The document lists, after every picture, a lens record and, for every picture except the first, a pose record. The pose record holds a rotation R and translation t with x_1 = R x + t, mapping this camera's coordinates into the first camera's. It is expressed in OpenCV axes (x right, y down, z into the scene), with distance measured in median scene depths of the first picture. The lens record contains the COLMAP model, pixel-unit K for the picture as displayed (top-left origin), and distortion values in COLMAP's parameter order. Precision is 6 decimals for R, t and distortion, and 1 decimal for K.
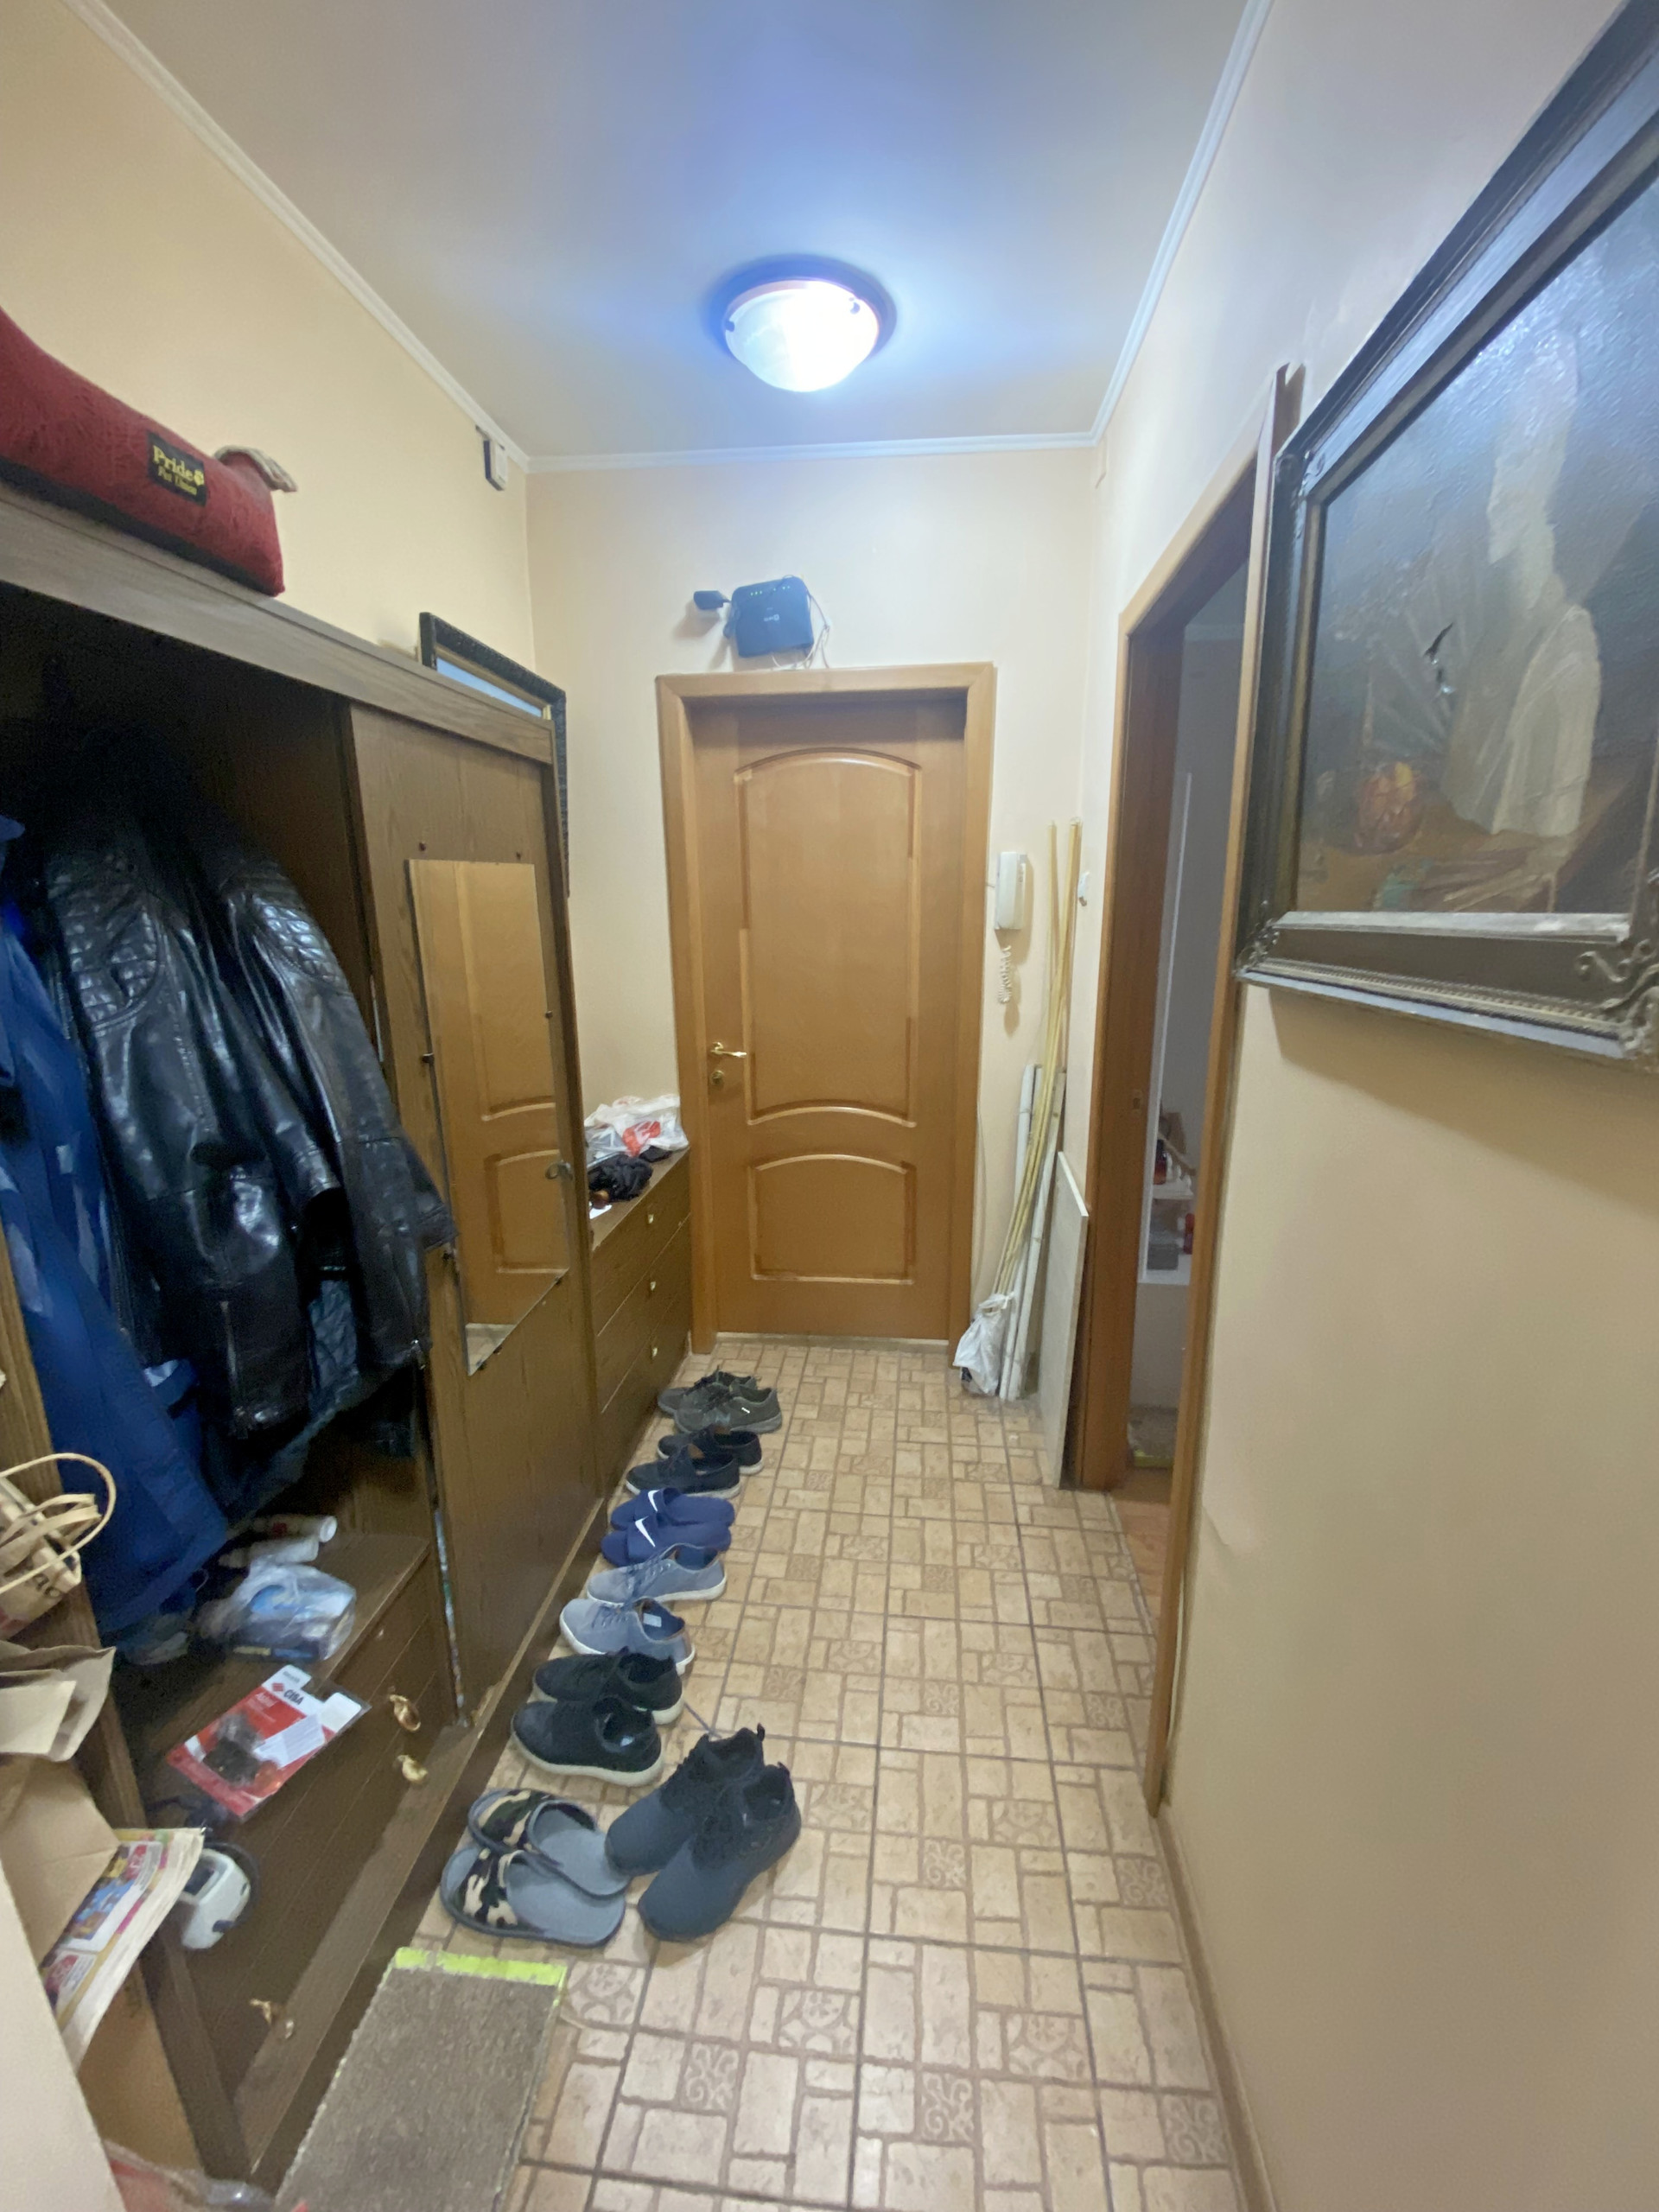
lens RADIAL K [[897.6, 0, 829.5], [0, 897.6, 1106.0], [0, 0, 1]] dist [0.027085, -0.022654]
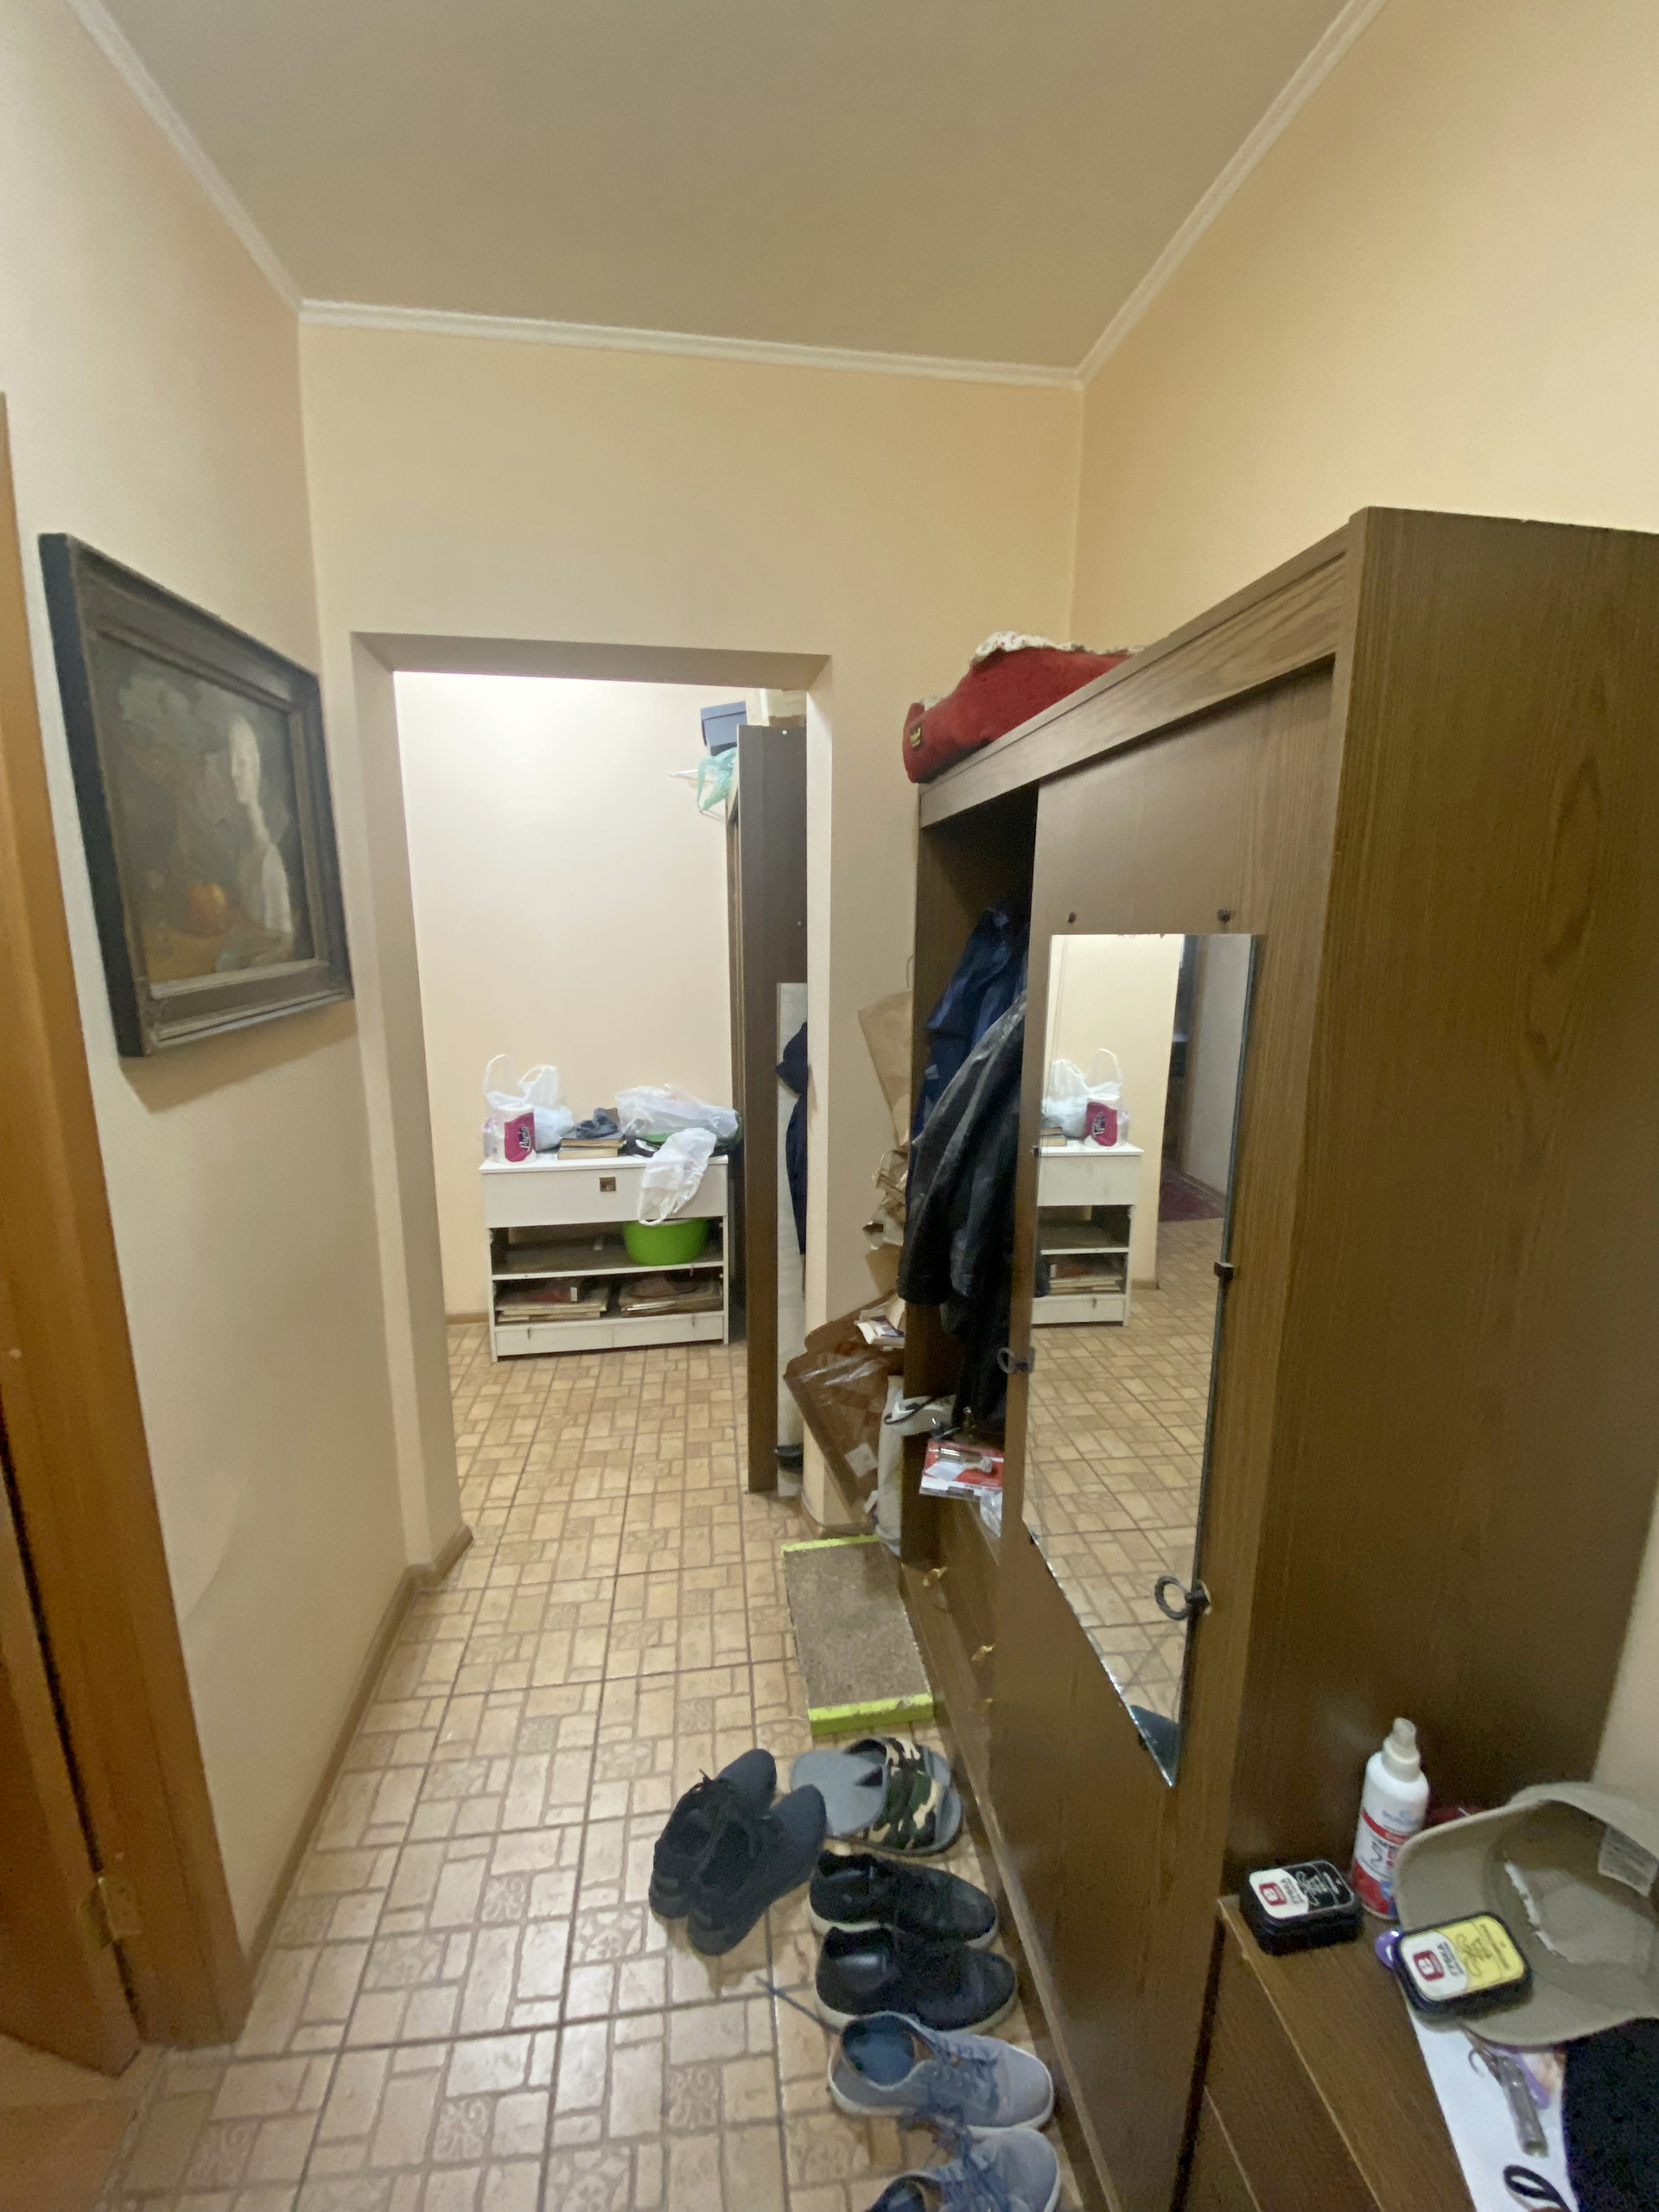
lens RADIAL K [[897.6, 0, 829.5], [0, 897.6, 1106.0], [0, 0, 1]] dist [0.027085, -0.022654]
pose [[-0.969637, 0.049050, -0.239578, -0.039503], [-0.059818, 0.902344, 0.426845, -0.571052], [0.237119, 0.428216, -0.872013, 2.100001]]
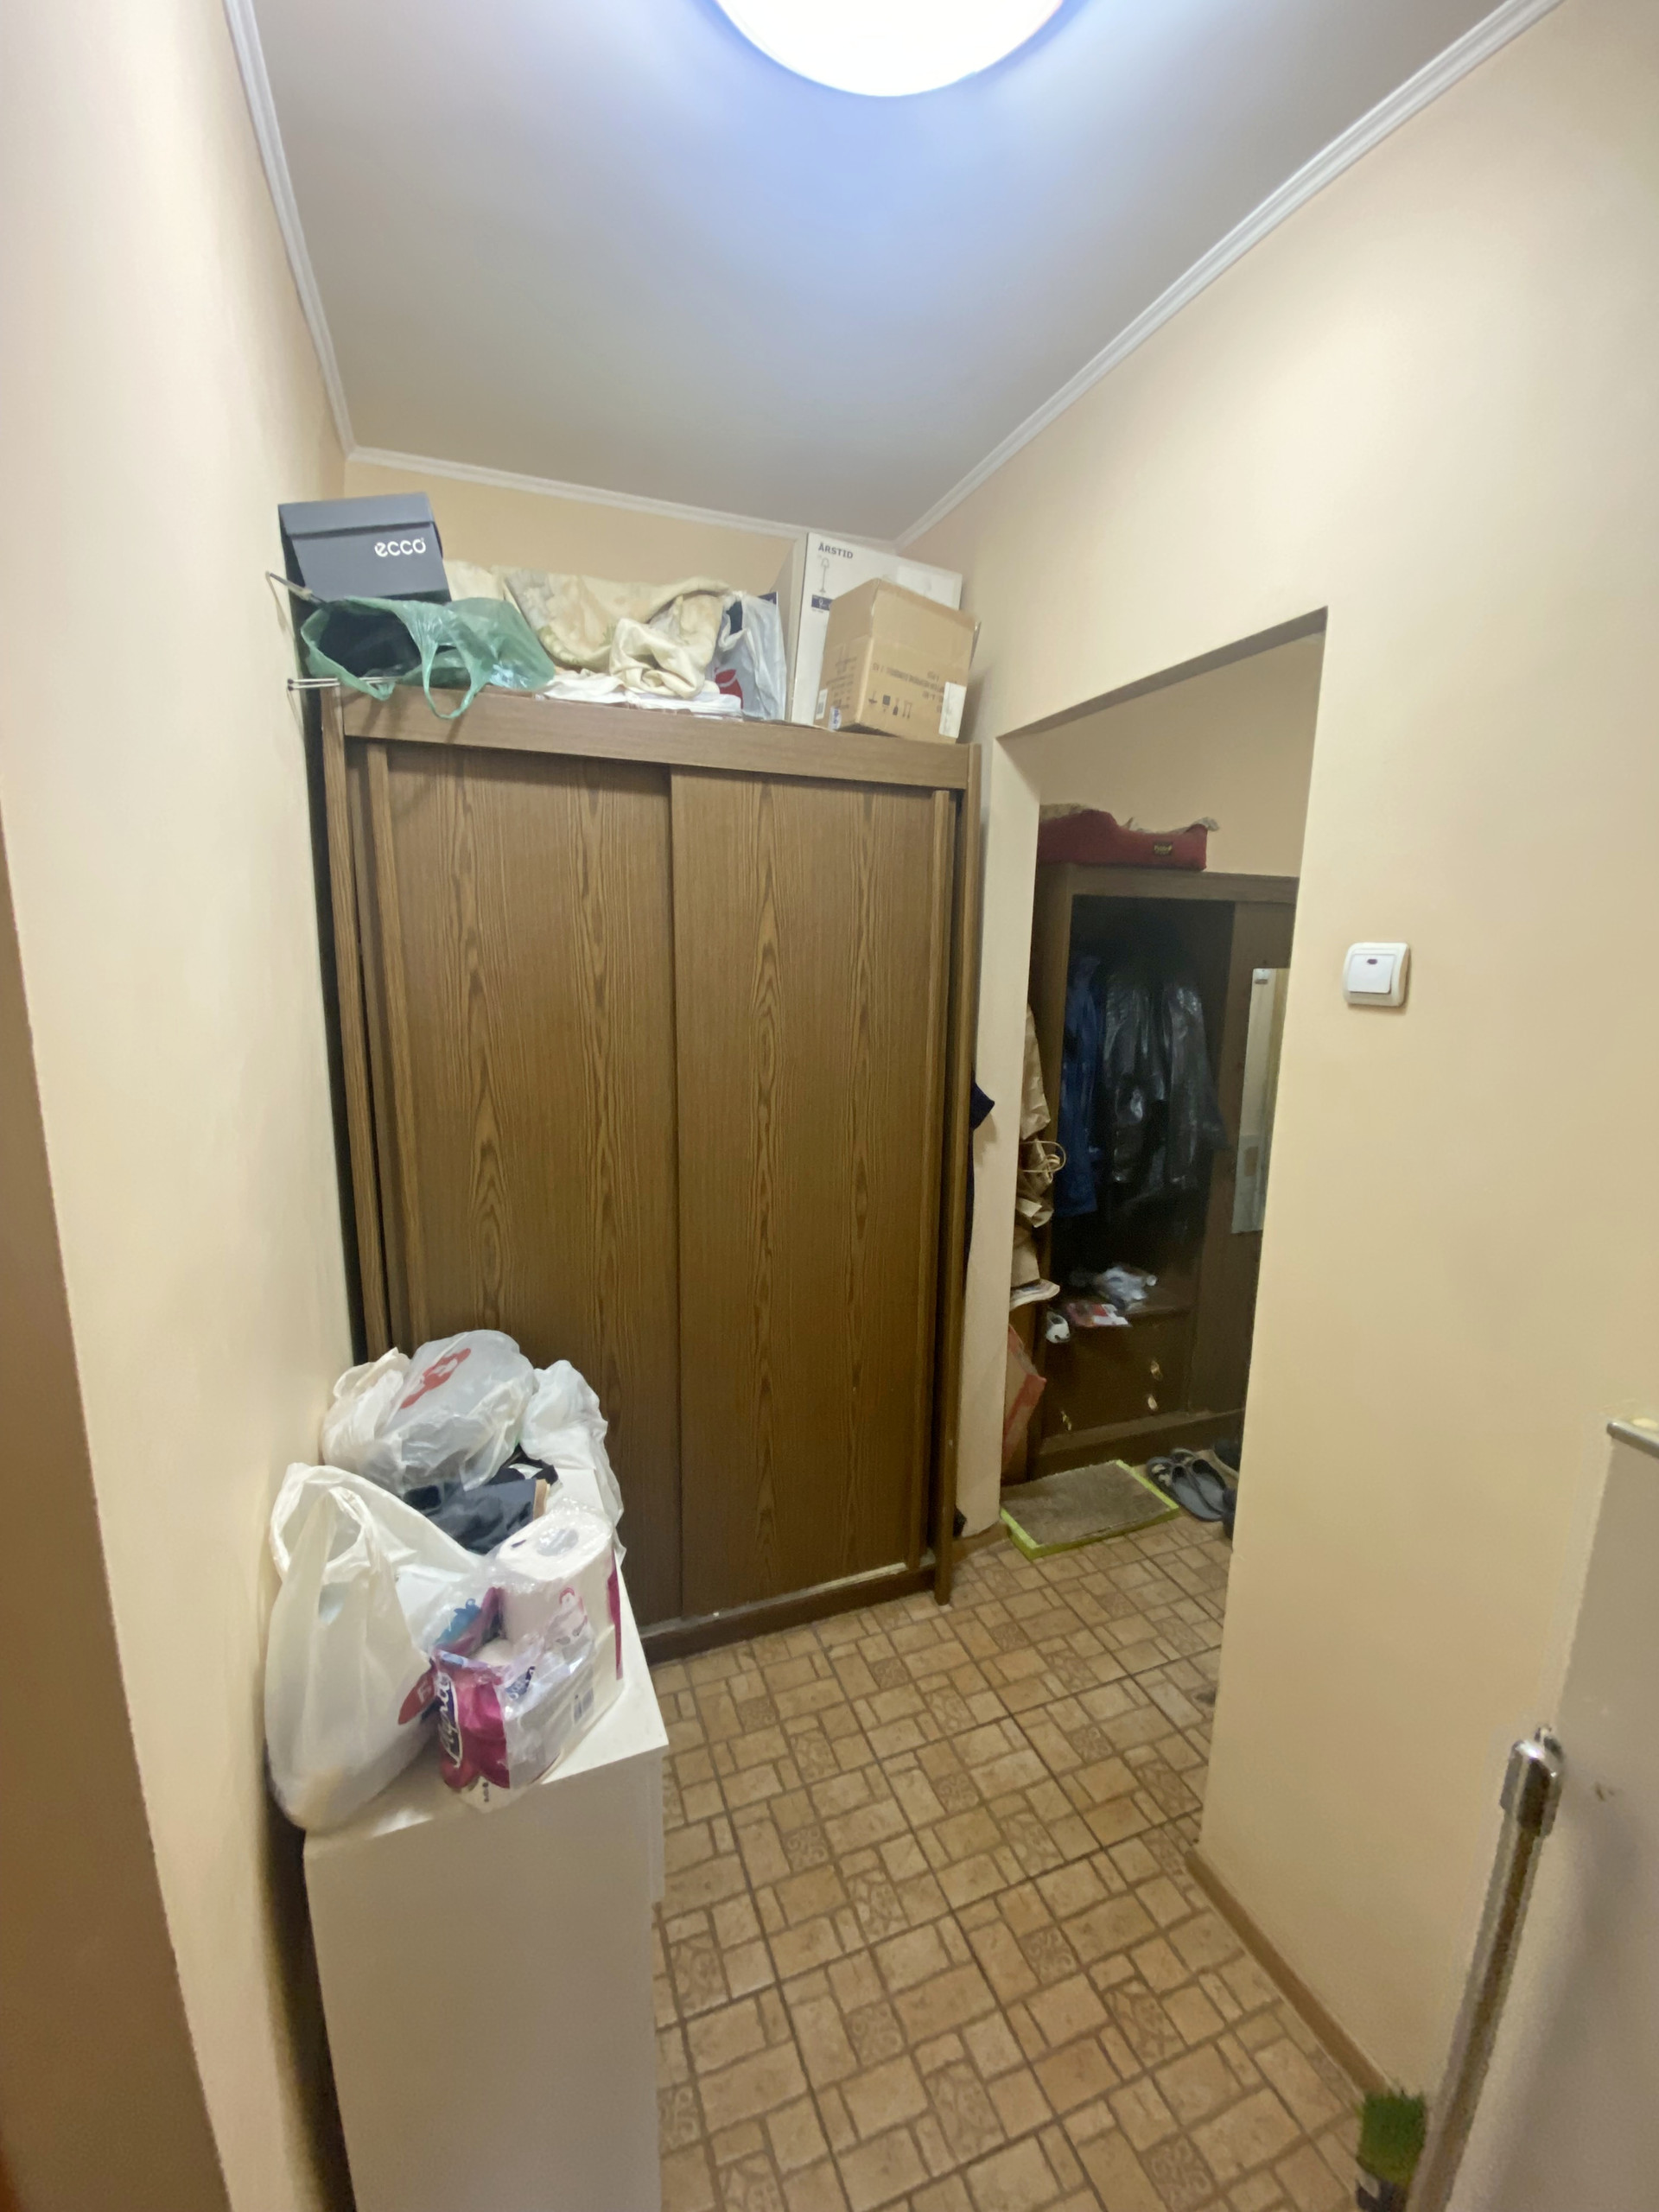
lens RADIAL K [[897.6, 0, 829.5], [0, 897.6, 1106.0], [0, 0, 1]] dist [0.027085, -0.022654]
pose [[0.454640, 0.165225, -0.875216, 1.141737], [-0.223379, 0.972389, 0.067532, 0.134402], [0.862209, 0.164802, 0.478995, -0.931939]]
